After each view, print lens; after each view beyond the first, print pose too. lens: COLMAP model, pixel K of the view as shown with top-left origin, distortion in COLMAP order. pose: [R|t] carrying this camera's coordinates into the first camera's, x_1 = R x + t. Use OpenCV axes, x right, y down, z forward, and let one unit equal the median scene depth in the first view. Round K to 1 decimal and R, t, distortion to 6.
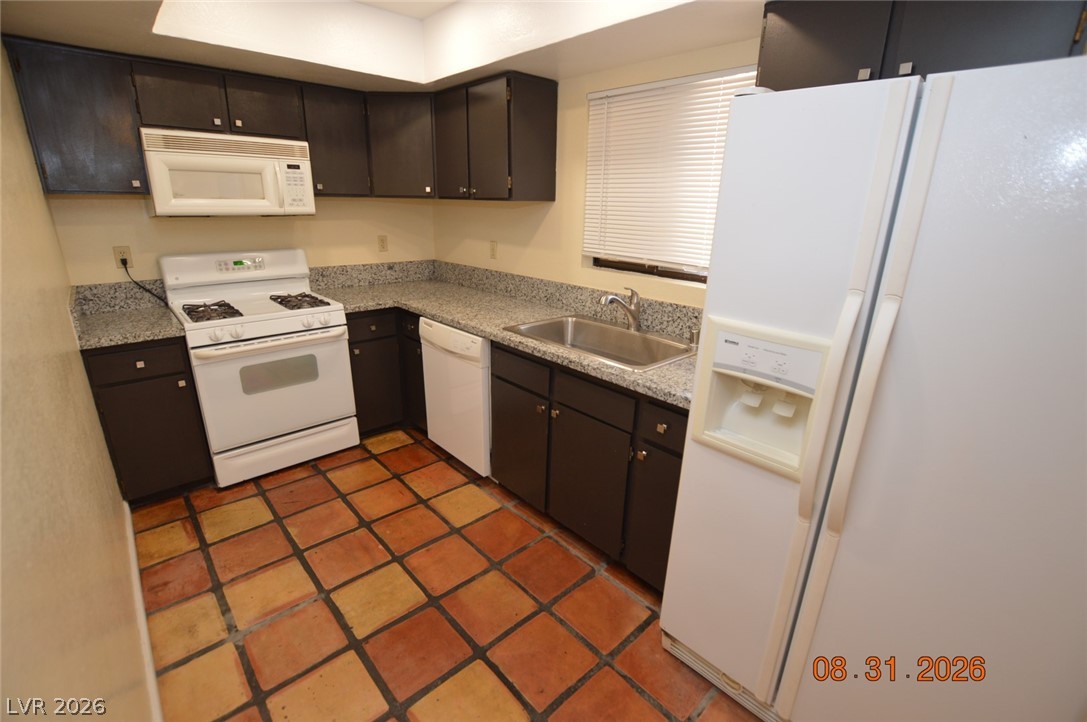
lens RADIAL K [[484.1, 0, 542.6], [0, 484.1, 359.0], [0, 0, 1]] dist [-0.031058, -0.000410]
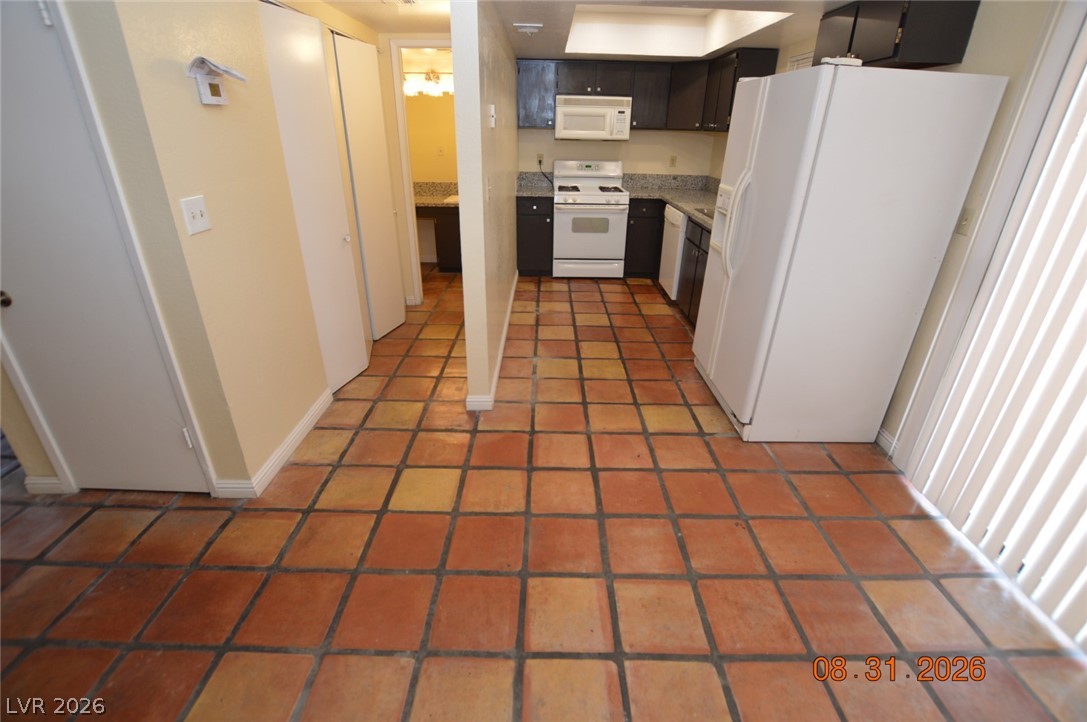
lens RADIAL K [[484.1, 0, 548.1], [0, 484.1, 361.6], [0, 0, 1]] dist [-0.031058, -0.000410]
pose [[0.737545, 0.282603, -0.613321, 0.672650], [-0.206170, 0.959093, 0.193997, 0.214526], [0.643056, -0.016633, 0.765639, -0.603271]]
